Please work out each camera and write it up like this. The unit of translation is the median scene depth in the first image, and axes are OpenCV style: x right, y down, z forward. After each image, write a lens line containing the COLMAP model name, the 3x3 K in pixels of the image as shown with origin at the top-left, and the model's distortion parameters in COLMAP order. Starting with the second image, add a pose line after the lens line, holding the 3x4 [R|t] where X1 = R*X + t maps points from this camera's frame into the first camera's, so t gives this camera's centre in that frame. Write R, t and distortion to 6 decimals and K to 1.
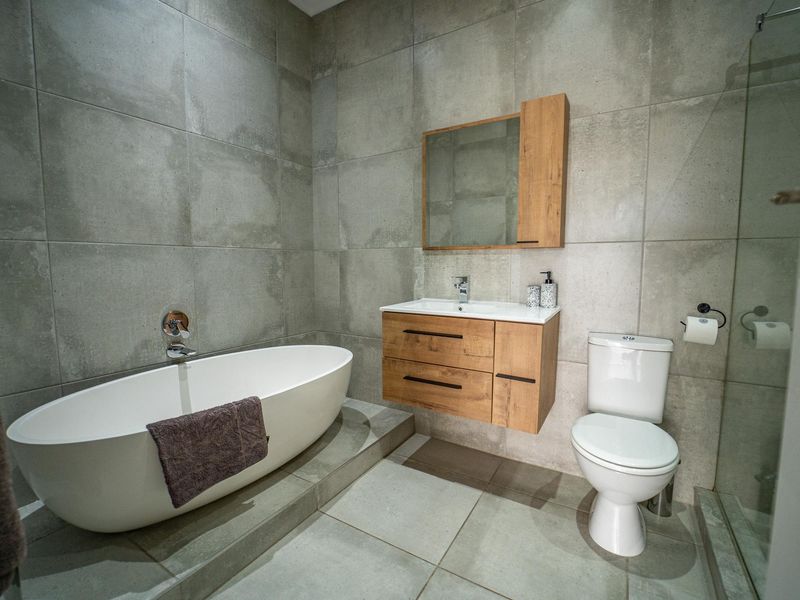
lens RADIAL K [[369.3, 0, 400.8], [0, 369.3, 296.1], [0, 0, 1]] dist [-0.019440, -0.000455]
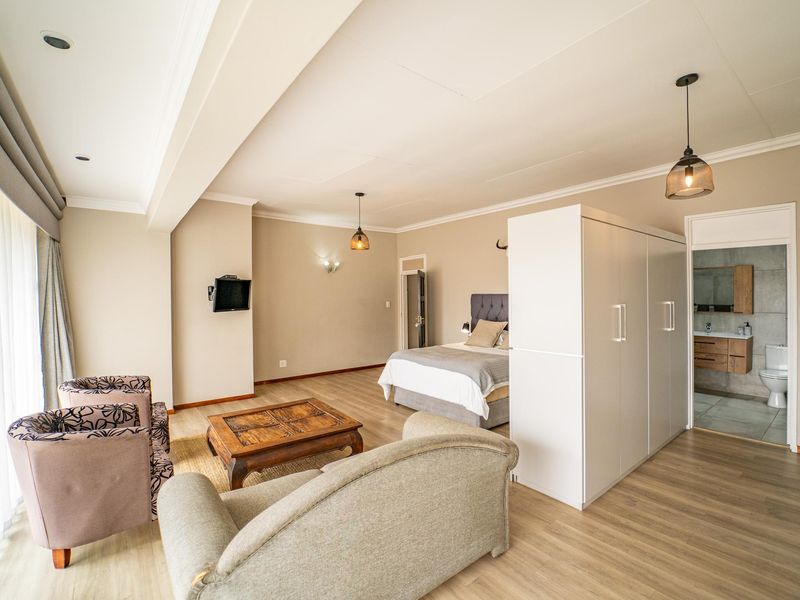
lens RADIAL K [[369.3, 0, 400.8], [0, 369.3, 296.1], [0, 0, 1]] dist [-0.019440, -0.000455]
pose [[0.936382, -0.008018, -0.350891, -1.188726], [-0.020522, 0.996778, -0.077541, 0.004141], [0.350382, 0.079809, 0.933200, -2.723719]]
